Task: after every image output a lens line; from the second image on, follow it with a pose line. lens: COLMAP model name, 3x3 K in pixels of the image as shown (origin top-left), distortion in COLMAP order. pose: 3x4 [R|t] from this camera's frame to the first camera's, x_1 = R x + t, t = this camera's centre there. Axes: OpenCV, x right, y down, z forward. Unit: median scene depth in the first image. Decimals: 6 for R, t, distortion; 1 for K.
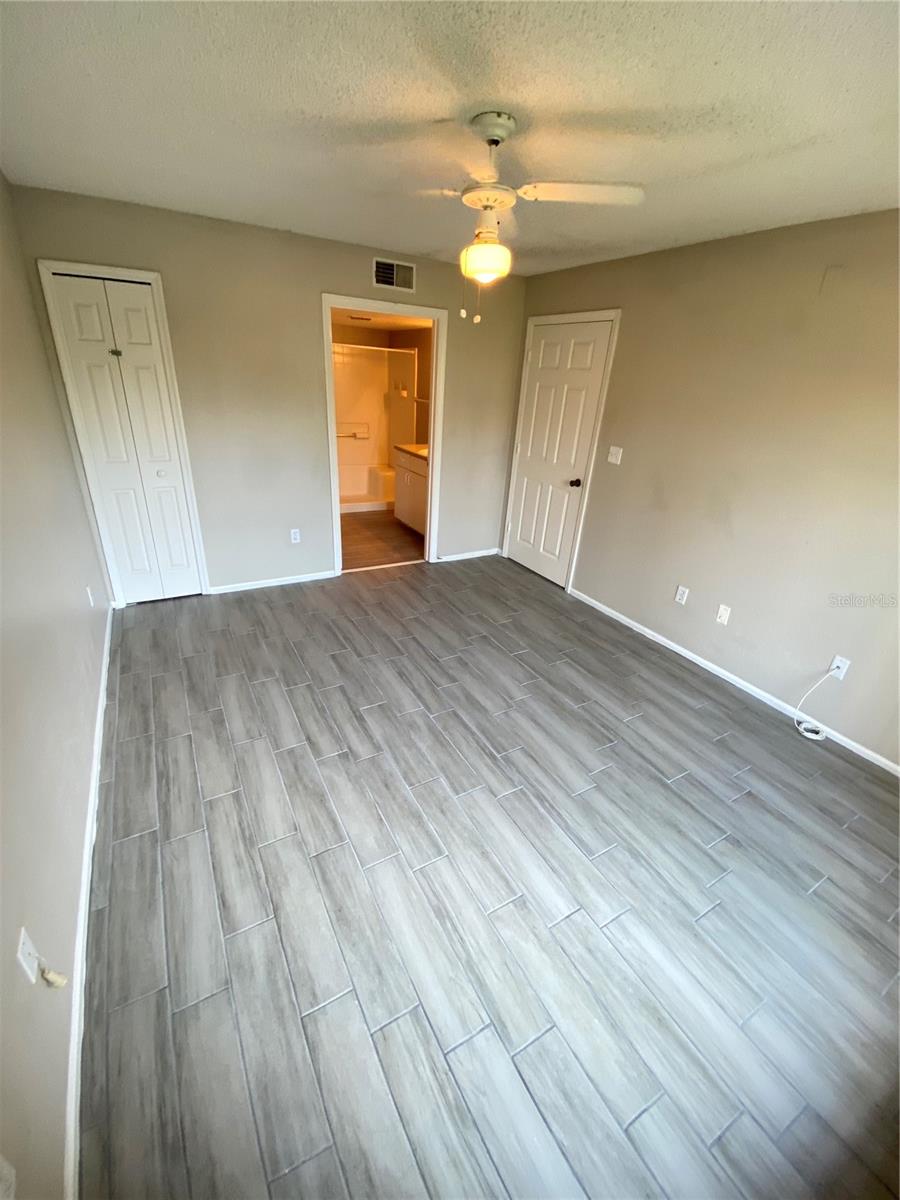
lens RADIAL K [[490.9, 0, 452.7], [0, 490.9, 599.0], [0, 0, 1]] dist [0.007932, -0.004134]
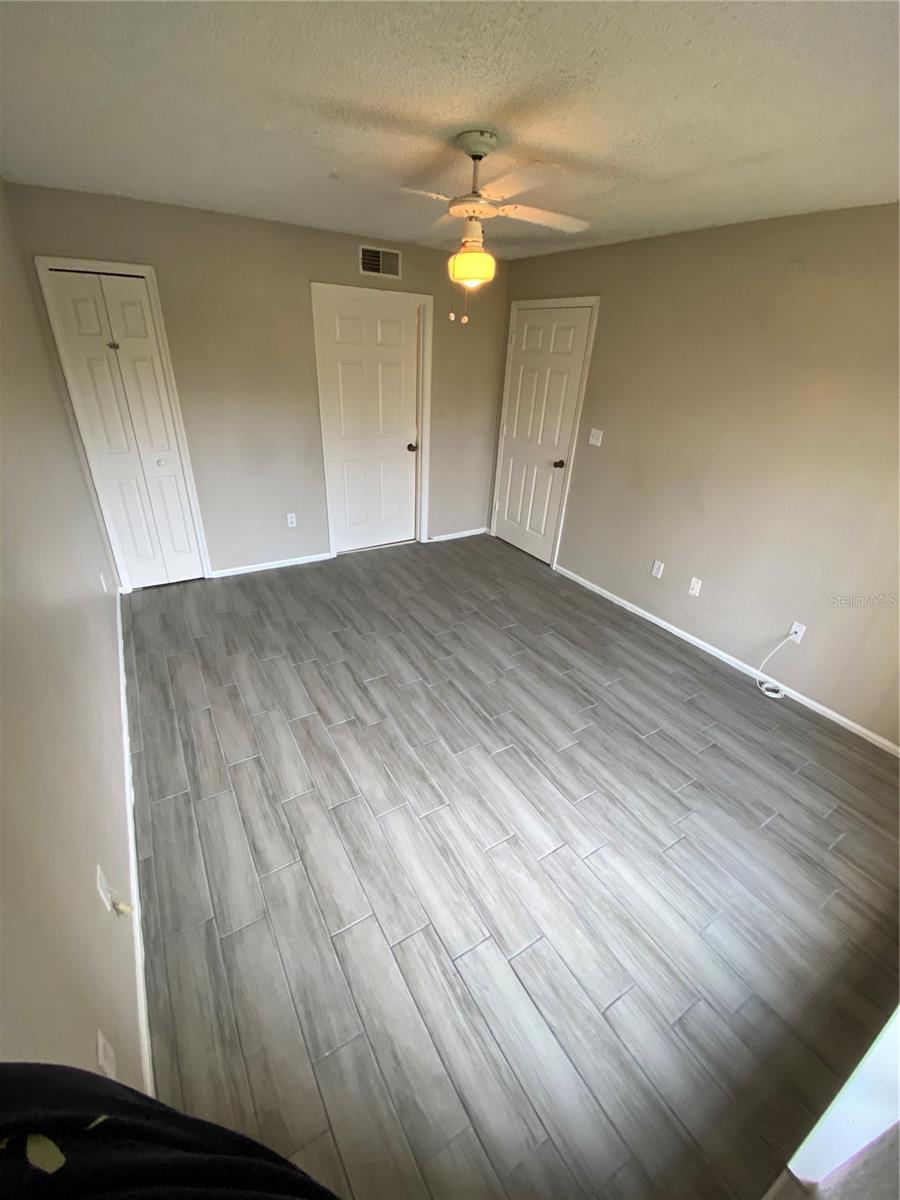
lens RADIAL K [[490.9, 0, 452.1], [0, 490.9, 592.6], [0, 0, 1]] dist [0.007932, -0.004134]
pose [[0.999479, -0.021938, 0.023656, -0.017645], [0.021076, 0.999126, 0.036099, -0.009478], [-0.024427, -0.035582, 0.999068, -0.108591]]
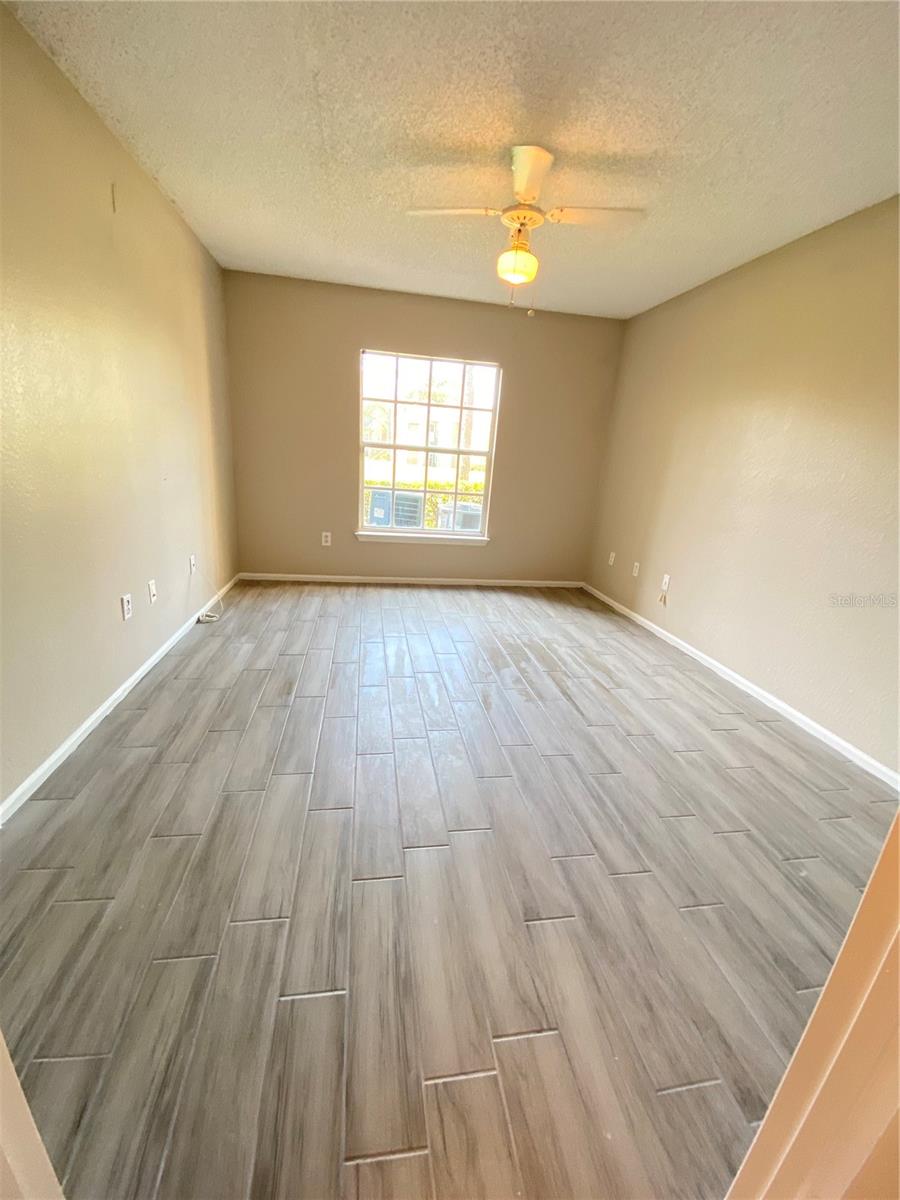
lens RADIAL K [[490.9, 0, 457.1], [0, 490.9, 593.8], [0, 0, 1]] dist [0.007932, -0.004134]
pose [[-0.934970, -0.211538, 0.284751, -0.283470], [0.019674, 0.770574, 0.637047, -0.743449], [-0.354181, 0.601222, -0.716301, 2.131424]]
